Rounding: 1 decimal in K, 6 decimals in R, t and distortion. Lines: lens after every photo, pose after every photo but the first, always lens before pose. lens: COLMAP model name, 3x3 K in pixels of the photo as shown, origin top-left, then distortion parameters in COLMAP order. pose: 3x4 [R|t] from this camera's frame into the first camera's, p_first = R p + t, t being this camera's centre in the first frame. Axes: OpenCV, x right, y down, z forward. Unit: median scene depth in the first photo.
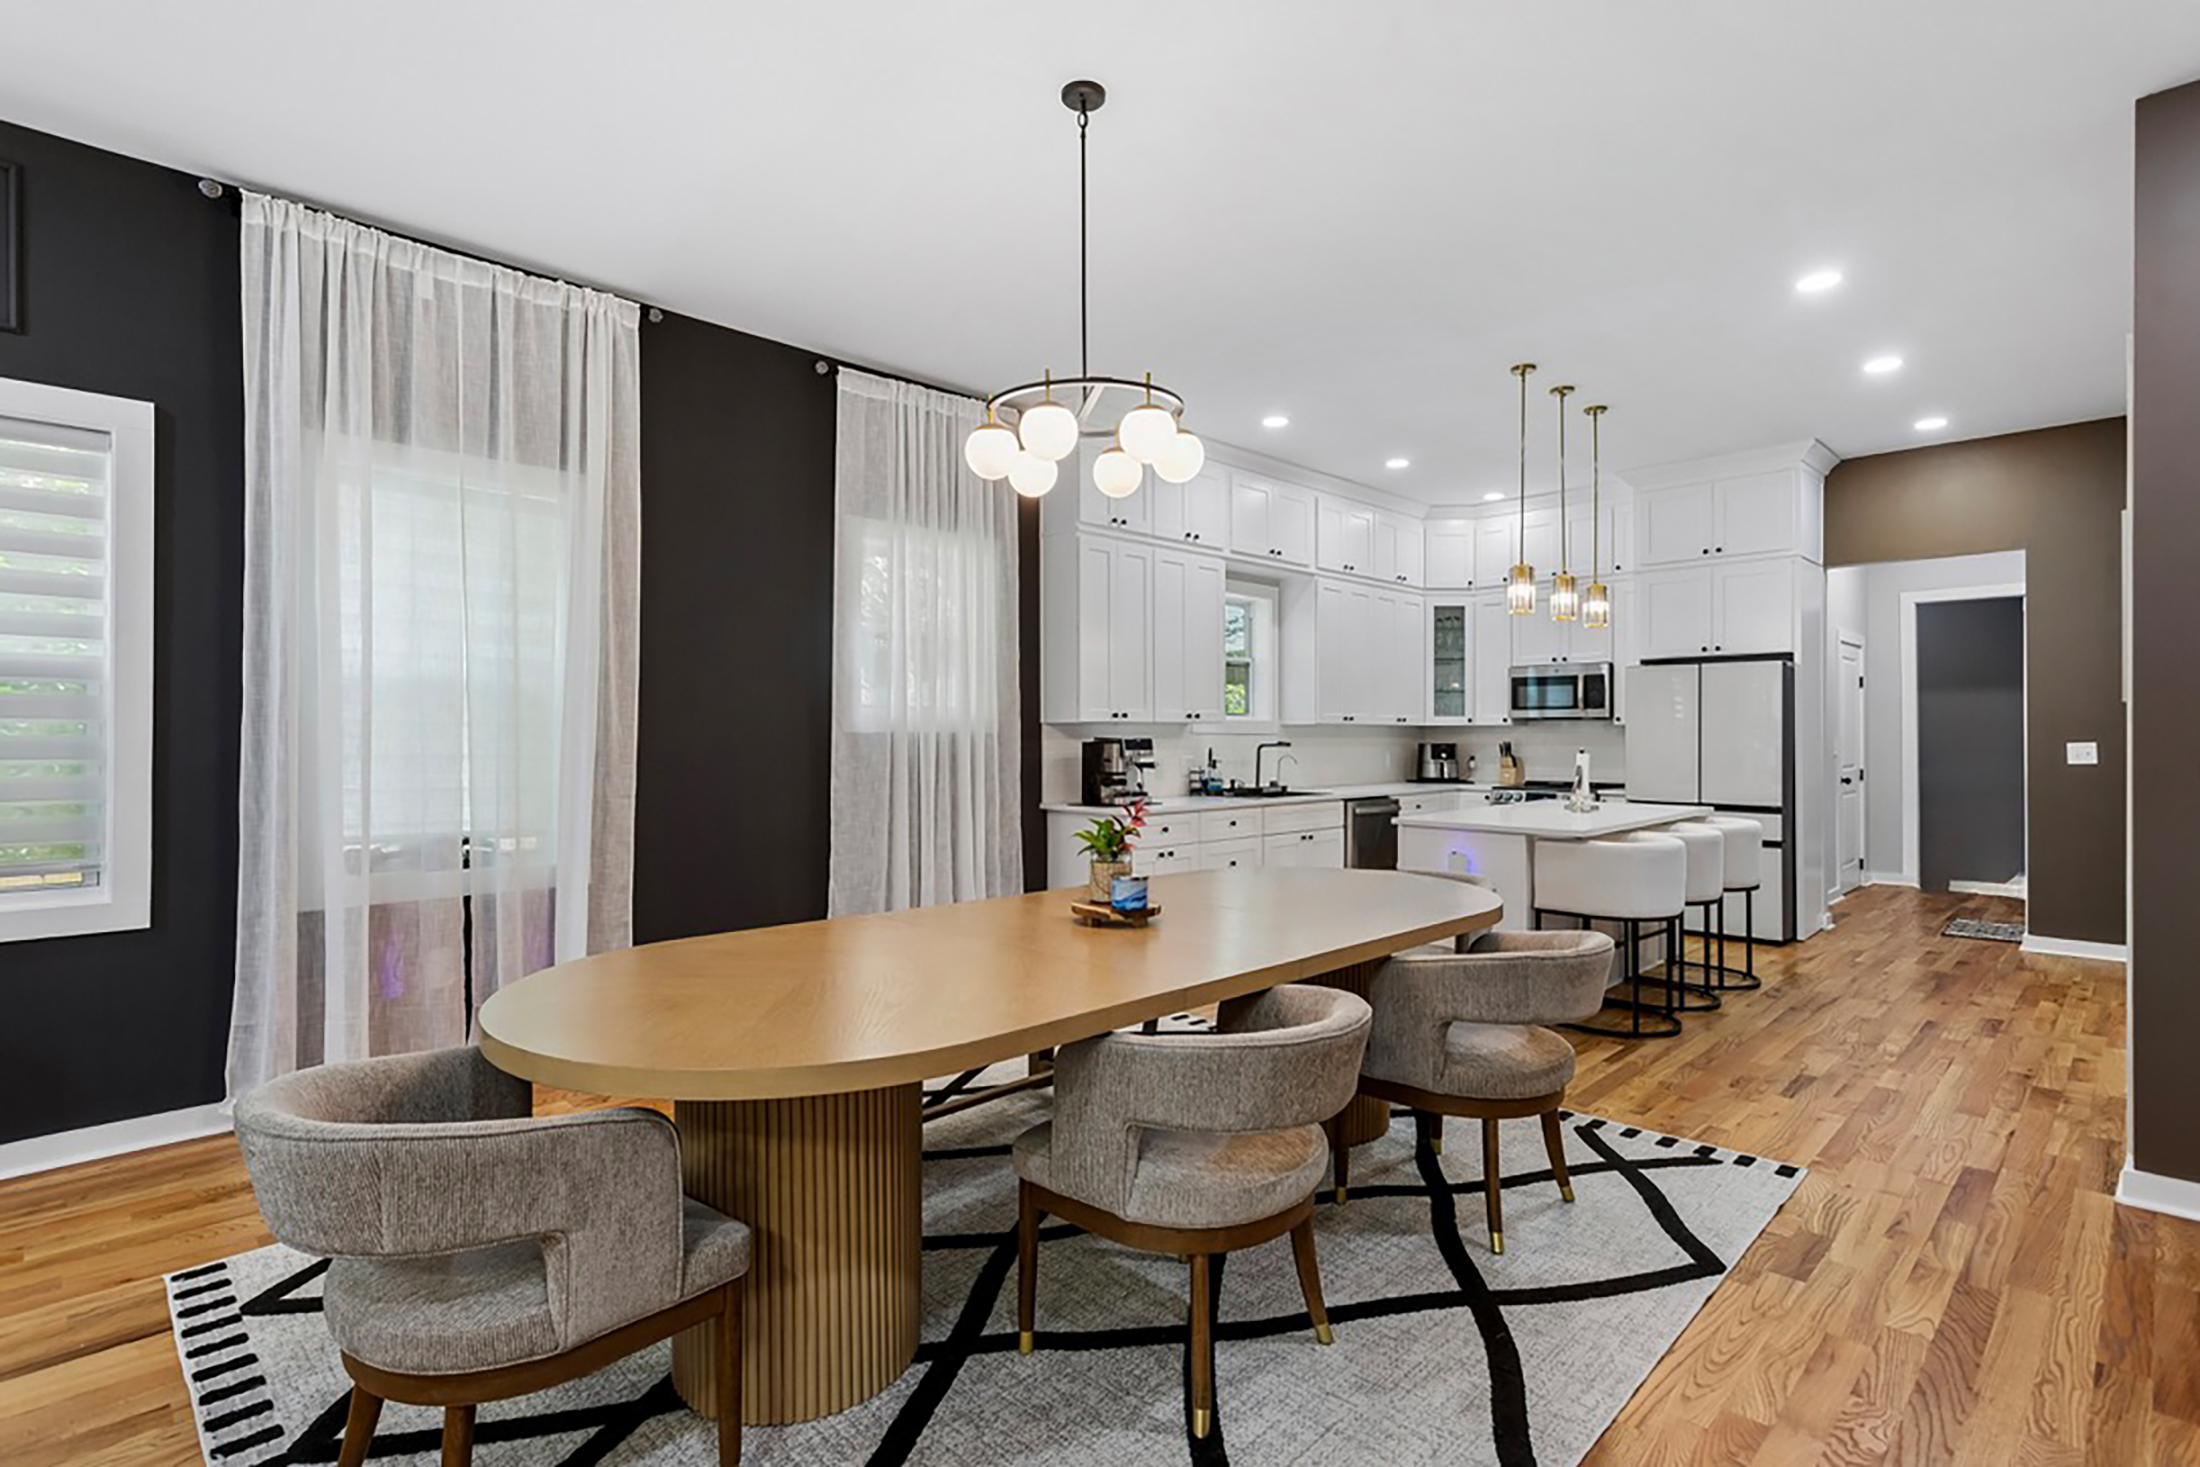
lens RADIAL K [[1058.2, 0, 1093.6], [0, 1058.2, 729.8], [0, 0, 1]] dist [0.007564, 0.000490]
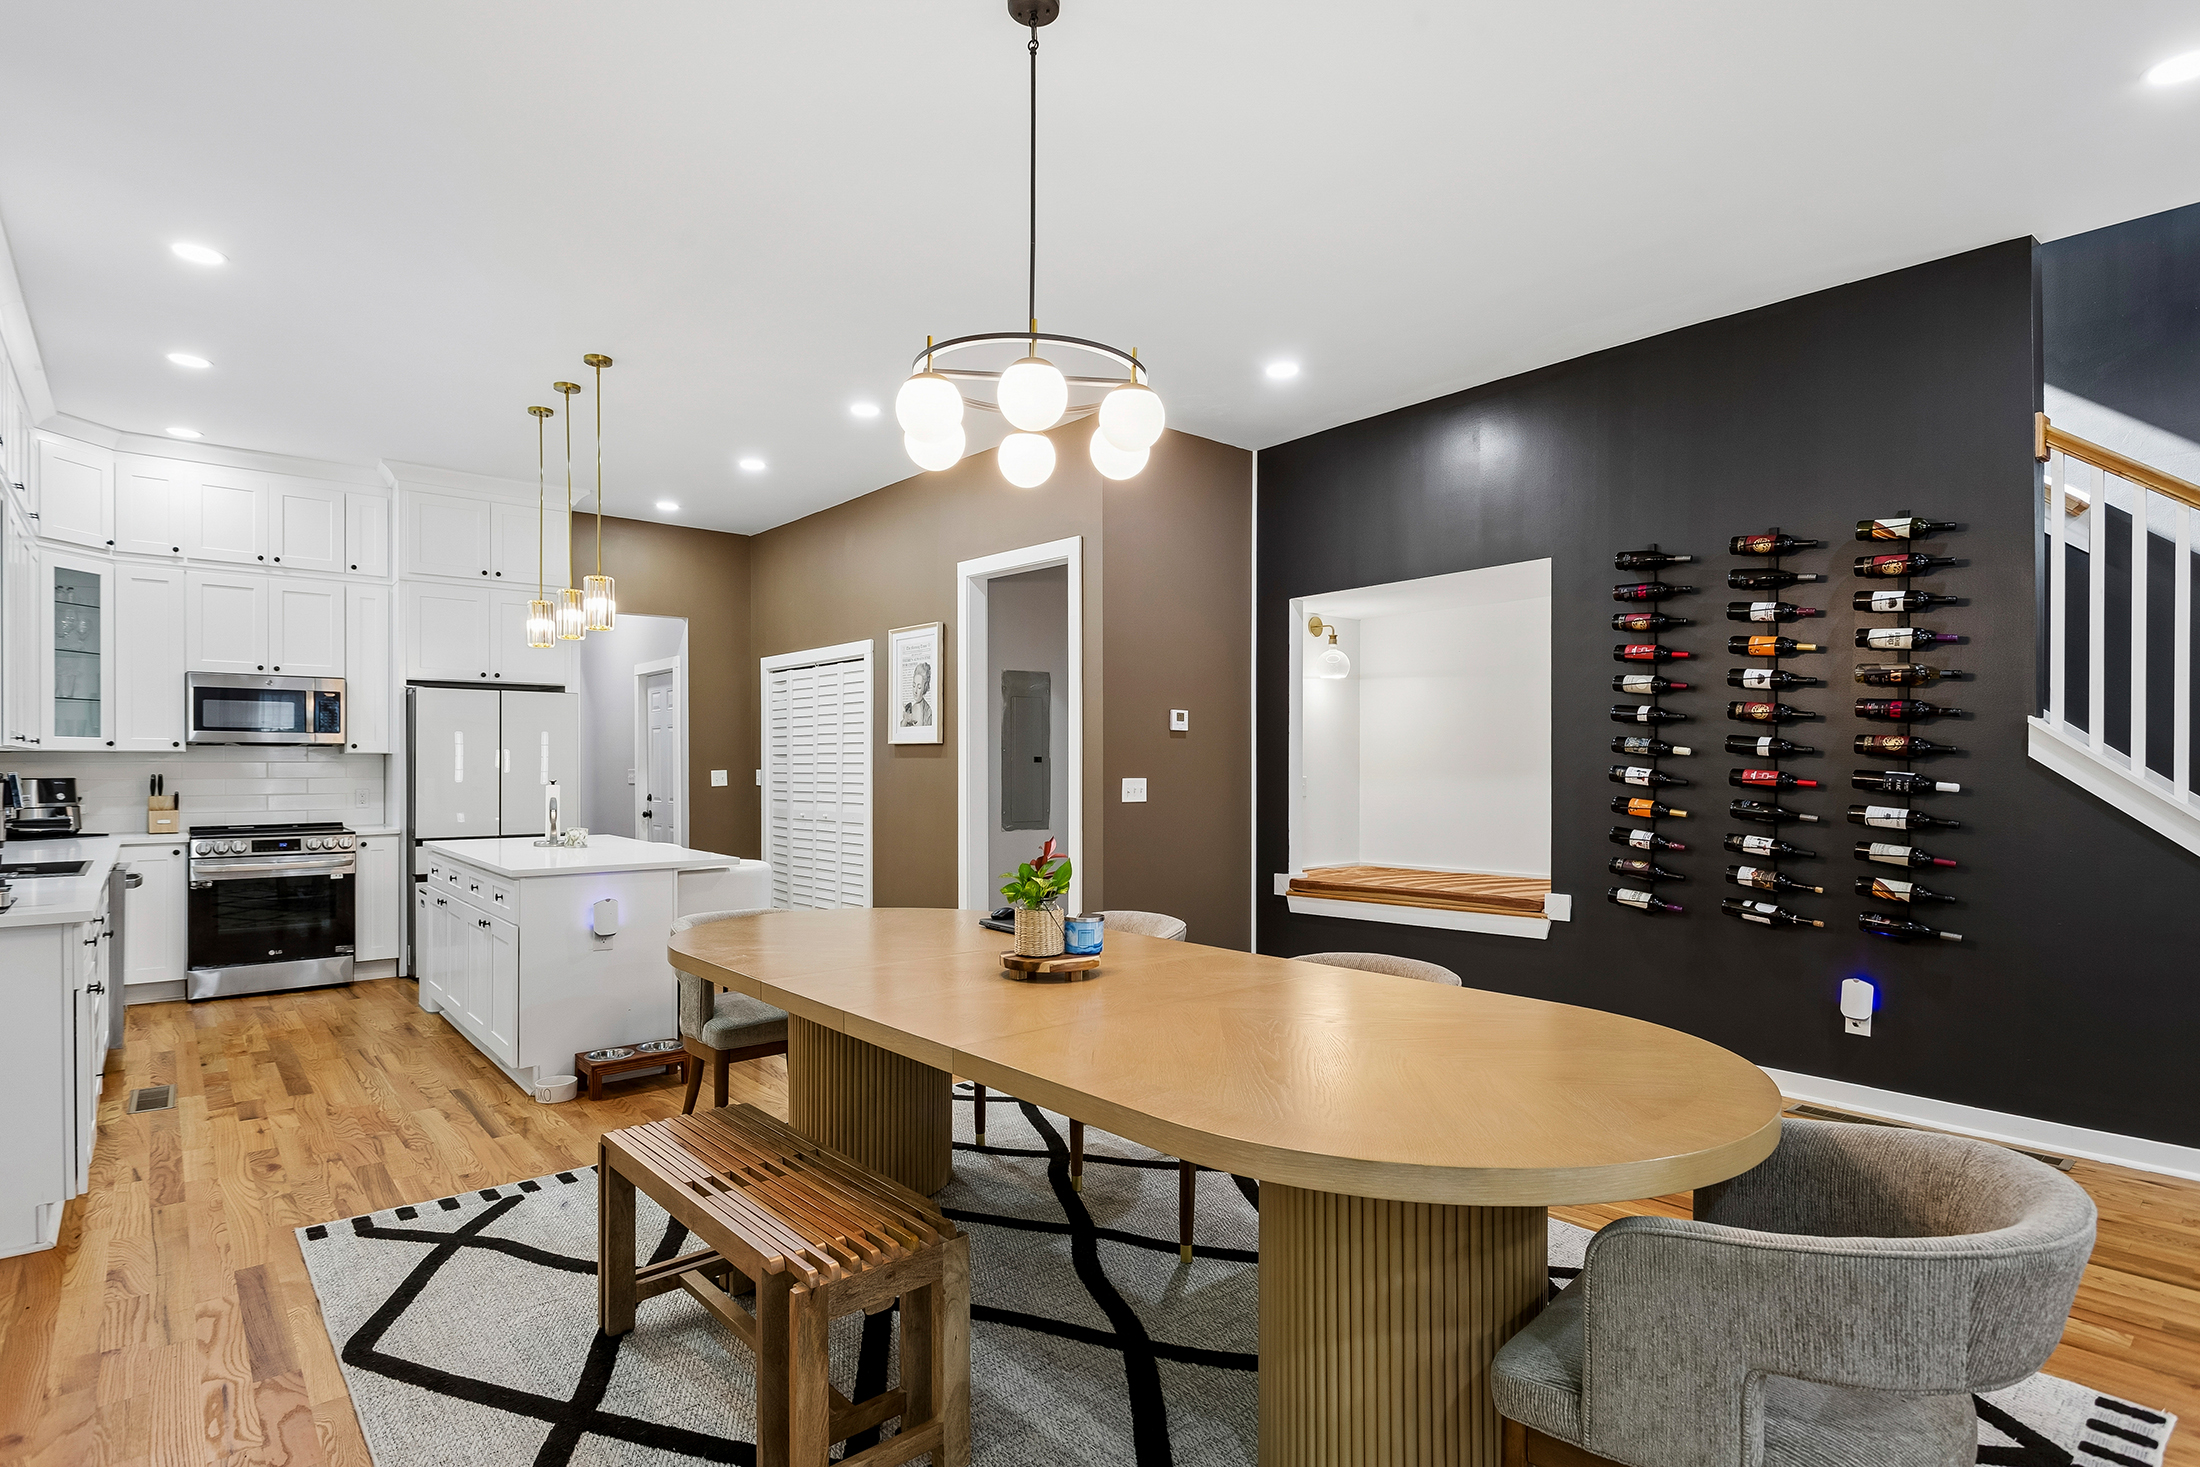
lens RADIAL K [[1102.8, 0, 1104.9], [0, 1102.8, 762.1], [0, 0, 1]] dist [-0.002036, 0.000620]
pose [[0.065239, 0.001120, 0.997869, -0.617069], [-0.003606, 0.999993, -0.000886, 0.002608], [-0.997863, -0.003541, 0.065242, 0.614363]]
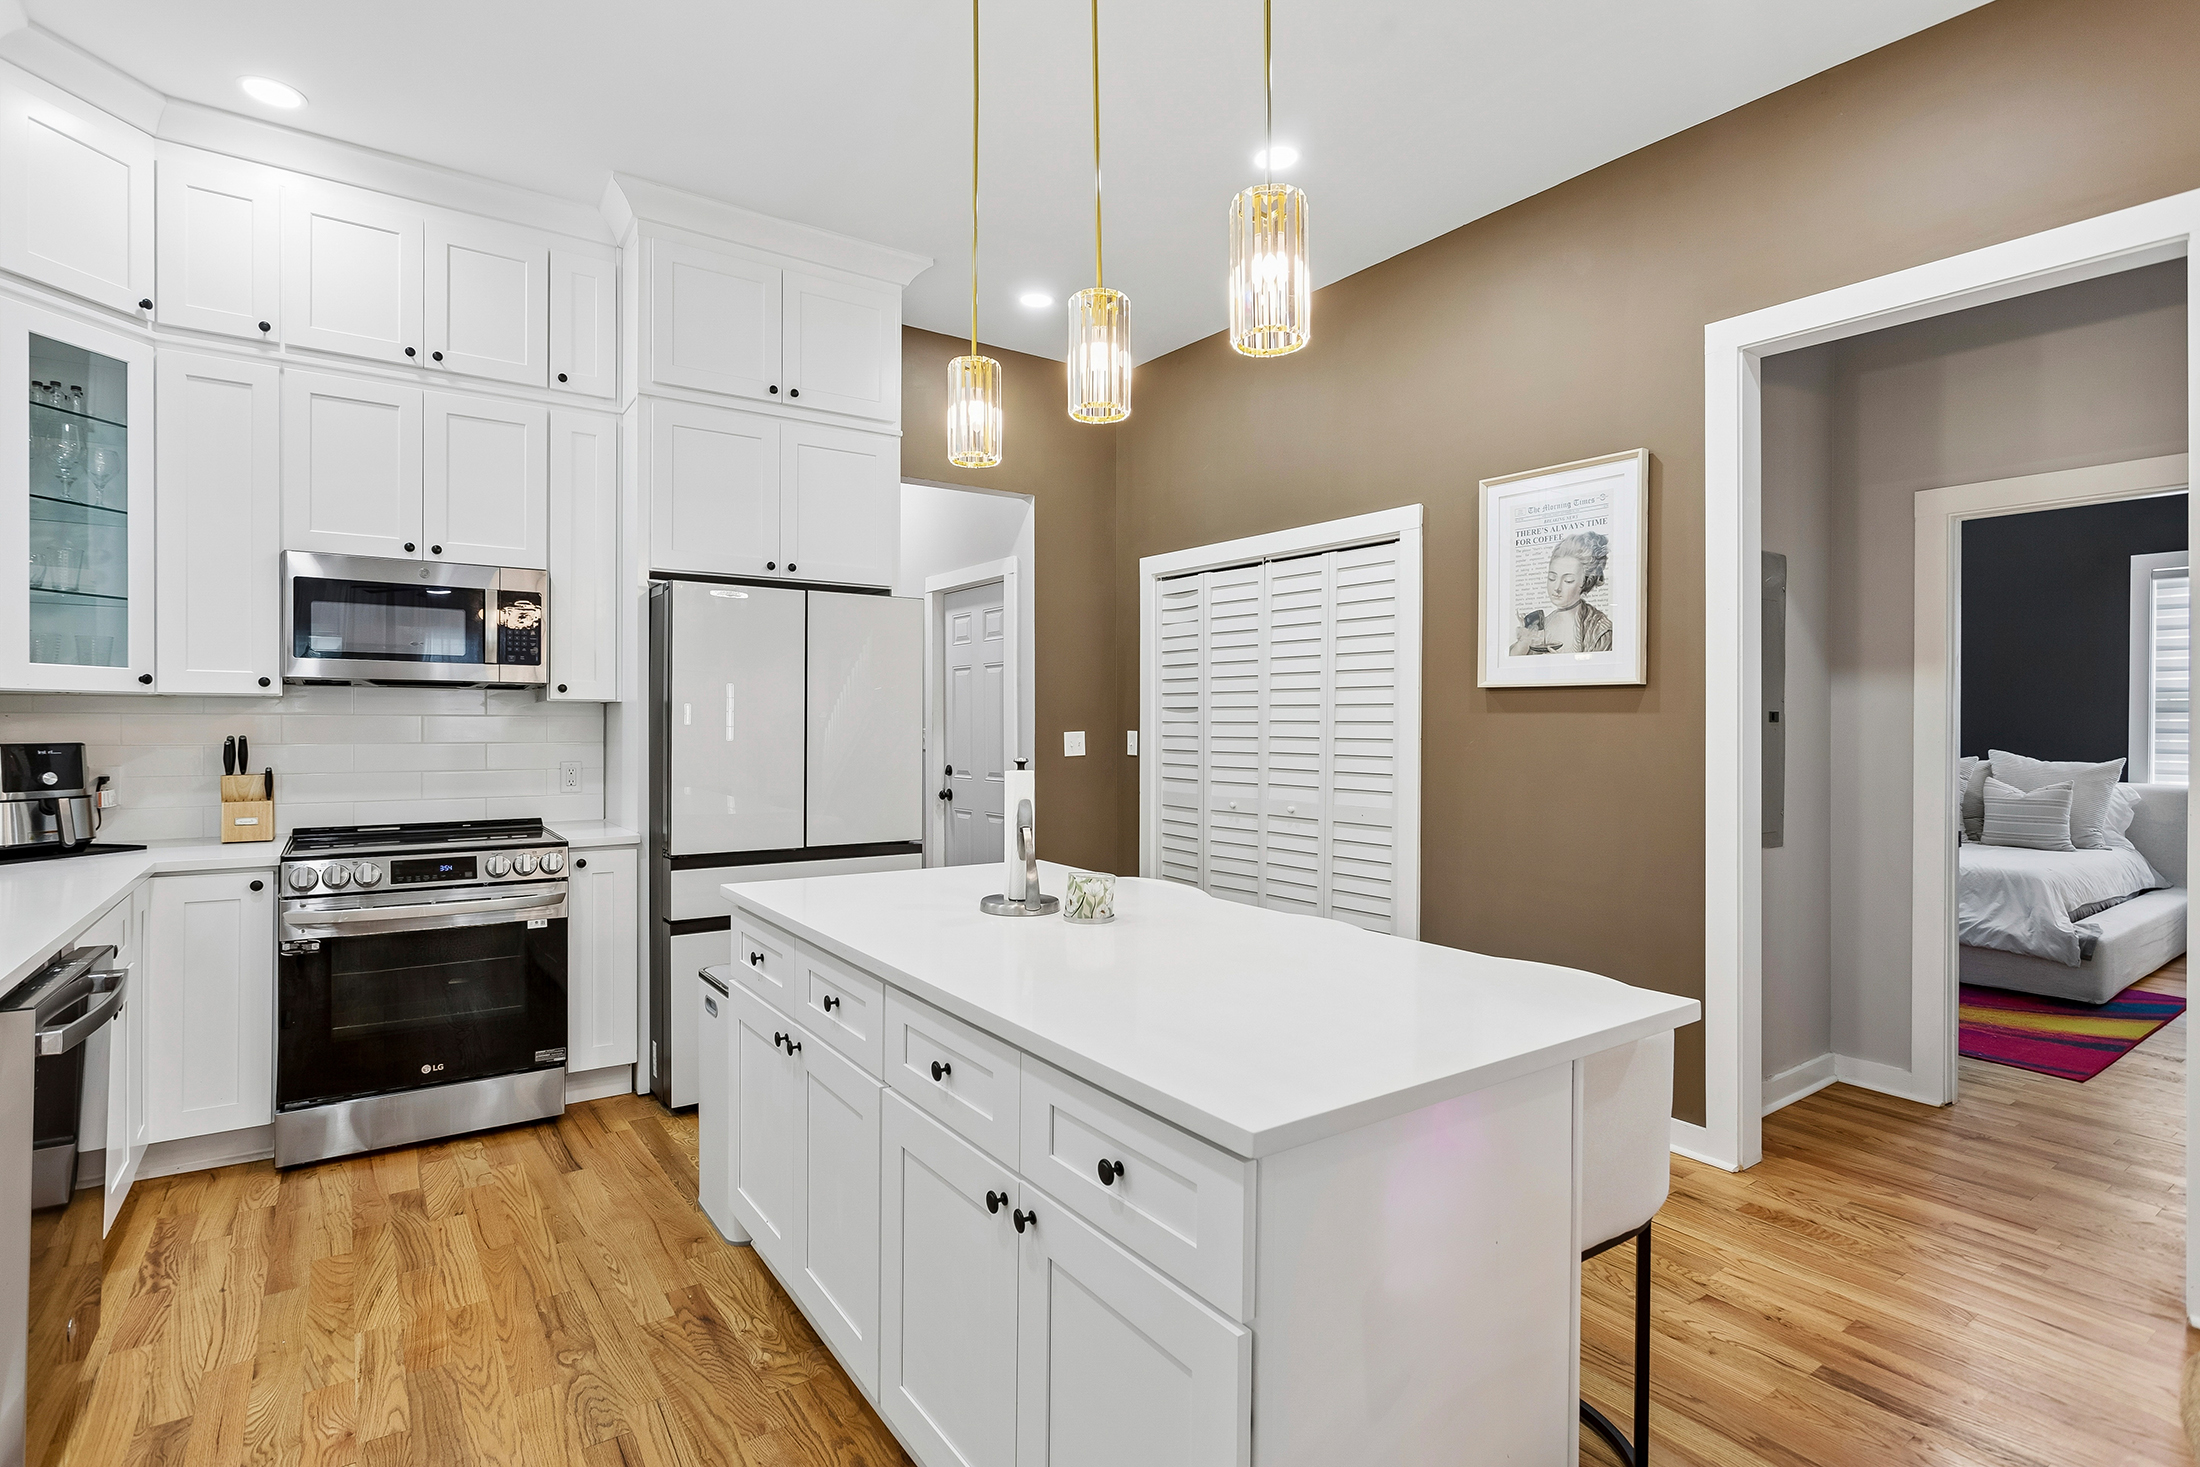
lens RADIAL K [[1074.9, 0, 1095.4], [0, 1074.9, 724.5], [0, 0, 1]] dist [-0.005735, 0.001169]
pose [[0.164984, -0.002385, 0.986293, 0.084986], [-0.008788, 0.999954, 0.003888, 0.004724], [-0.986257, -0.009309, 0.164956, 1.208570]]
